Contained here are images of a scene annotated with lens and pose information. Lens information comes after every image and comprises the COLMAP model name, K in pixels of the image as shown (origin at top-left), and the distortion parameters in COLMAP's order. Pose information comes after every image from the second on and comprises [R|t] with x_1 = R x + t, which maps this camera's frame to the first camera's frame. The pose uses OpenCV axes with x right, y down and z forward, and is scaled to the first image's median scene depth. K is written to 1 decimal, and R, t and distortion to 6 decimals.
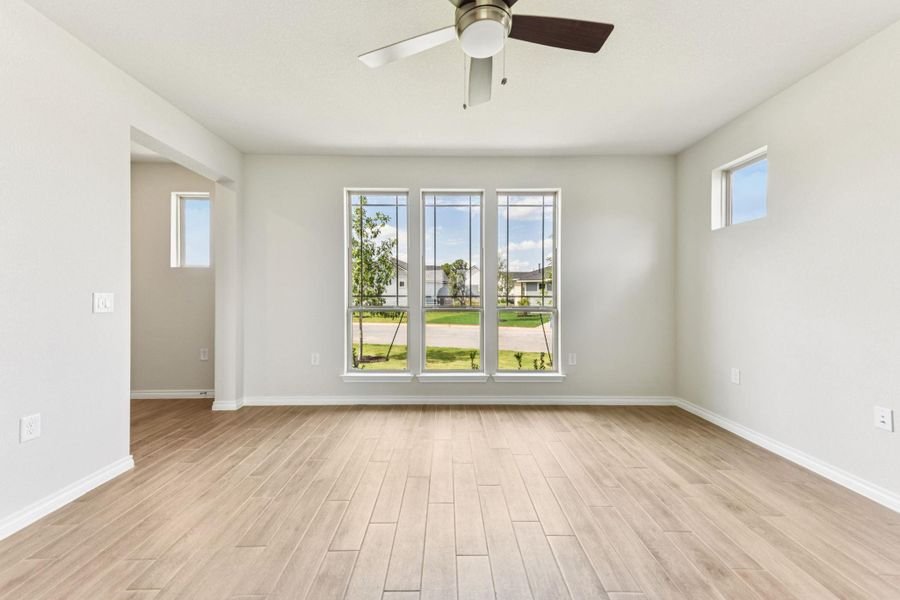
lens RADIAL K [[347.4, 0, 441.8], [0, 347.4, 295.3], [0, 0, 1]] dist [0.023497, 0.000149]
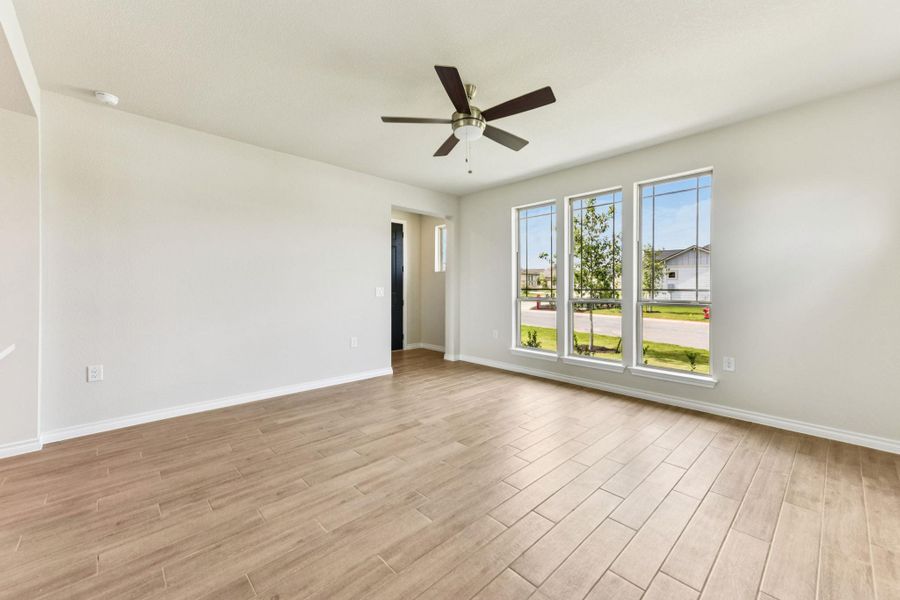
lens RADIAL K [[328.3, 0, 454.5], [0, 328.3, 286.4], [0, 0, 1]] dist [0.000050, 0.000149]
pose [[0.711868, -0.001944, -0.702310, 0.446463], [-0.002933, 0.999979, -0.005742, -0.001516], [0.702307, 0.006147, 0.711848, -0.050075]]
